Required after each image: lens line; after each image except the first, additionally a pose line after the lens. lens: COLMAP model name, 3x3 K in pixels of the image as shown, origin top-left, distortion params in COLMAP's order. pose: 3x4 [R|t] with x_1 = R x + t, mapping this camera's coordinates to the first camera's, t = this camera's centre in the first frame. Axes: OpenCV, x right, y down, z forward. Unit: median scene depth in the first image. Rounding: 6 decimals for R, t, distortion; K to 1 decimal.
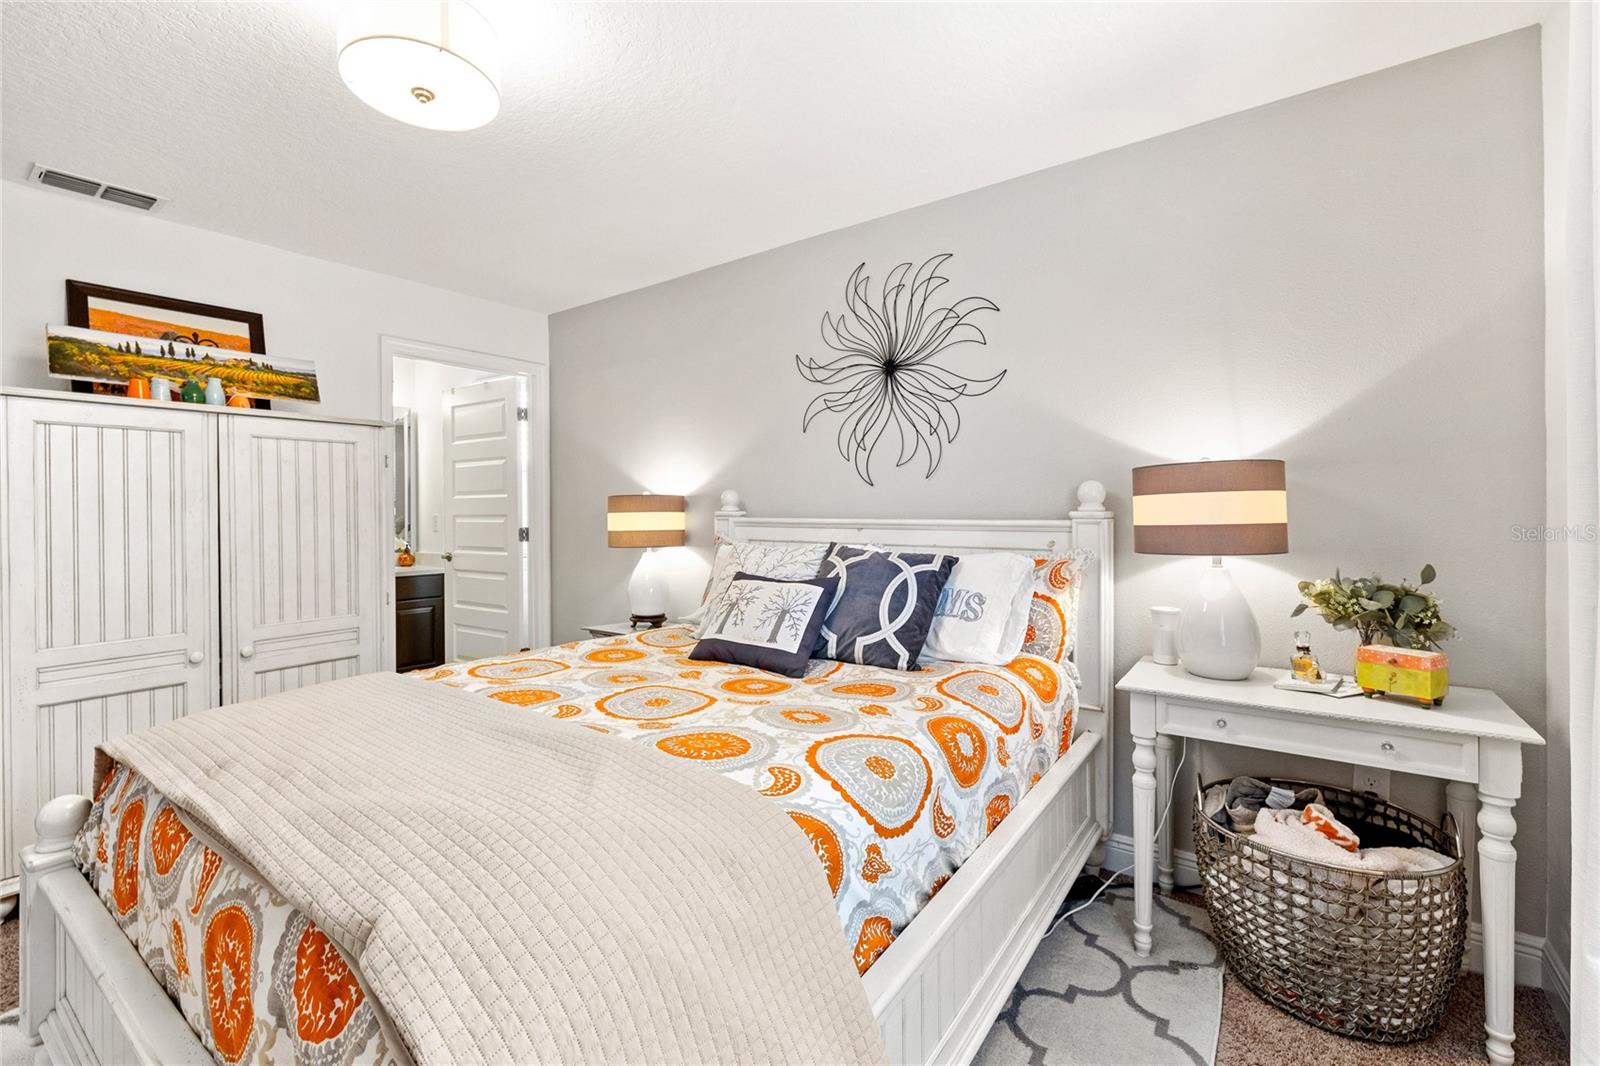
lens RADIAL K [[687.7, 0, 791.6], [0, 687.7, 524.9], [0, 0, 1]] dist [-0.003990, 0.000404]
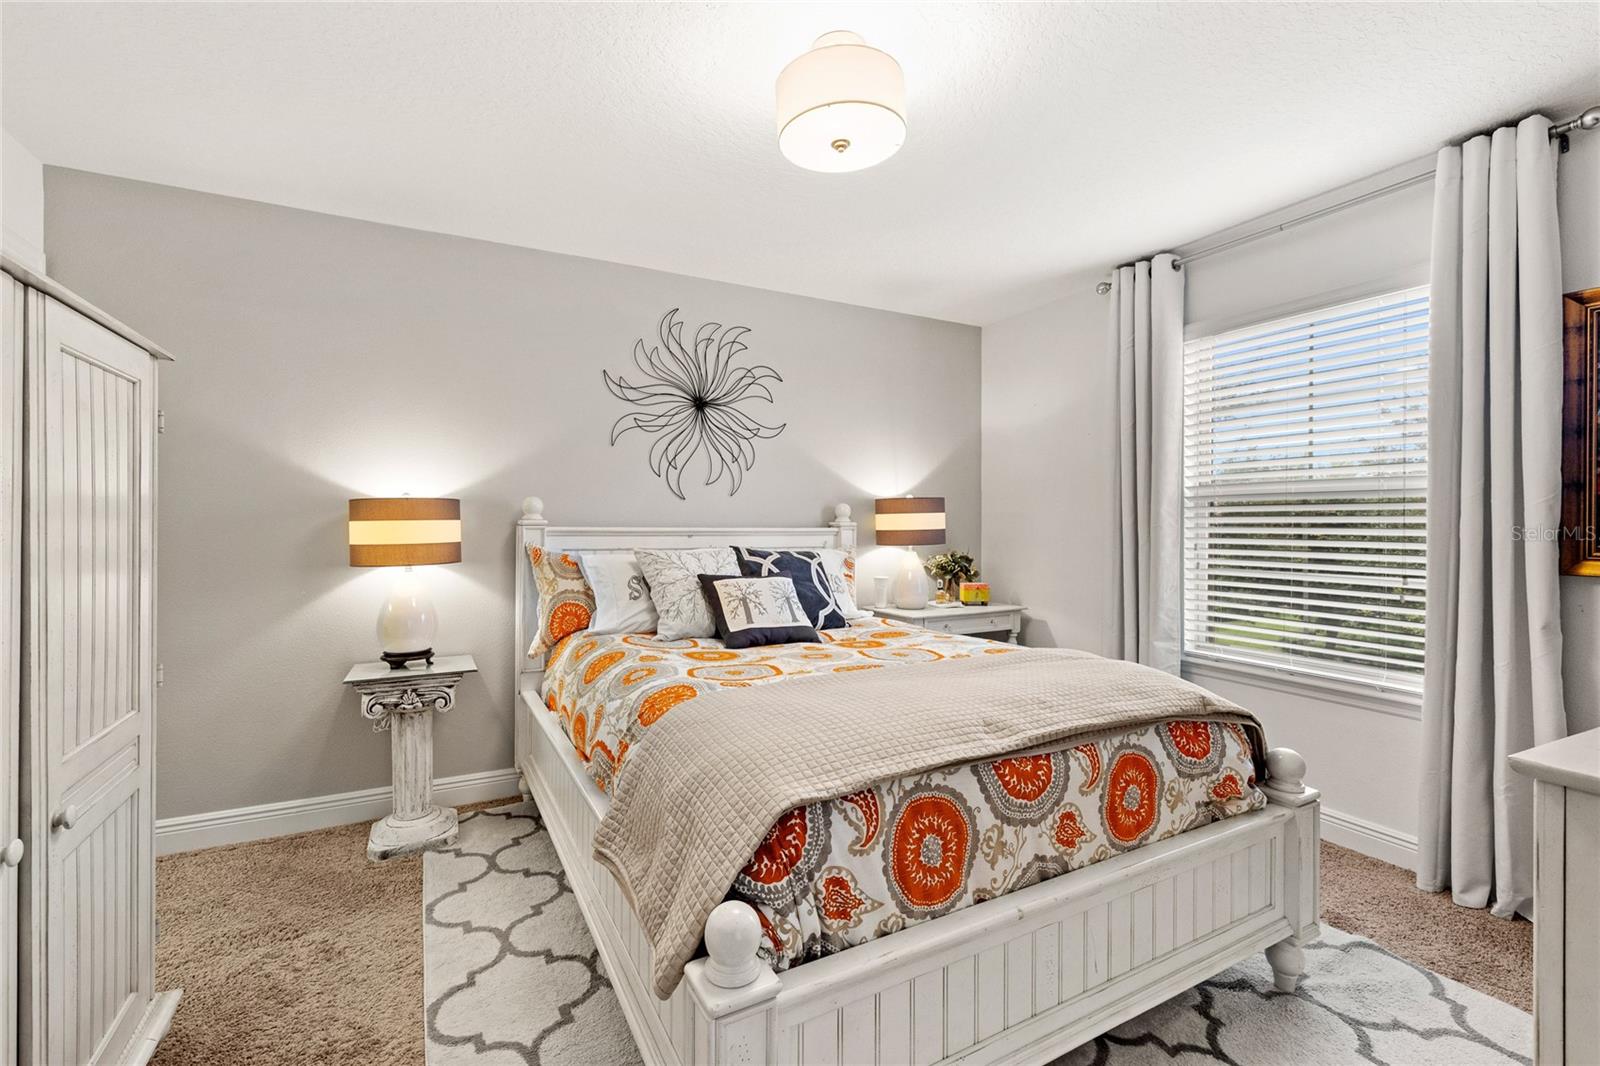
lens RADIAL K [[687.7, 0, 787.9], [0, 687.7, 529.3], [0, 0, 1]] dist [-0.003990, 0.000404]
pose [[0.441304, 0.003094, 0.897352, -0.888841], [0.018391, 0.999753, -0.012492, 0.011601], [-0.897169, 0.022016, 0.441138, 0.335745]]
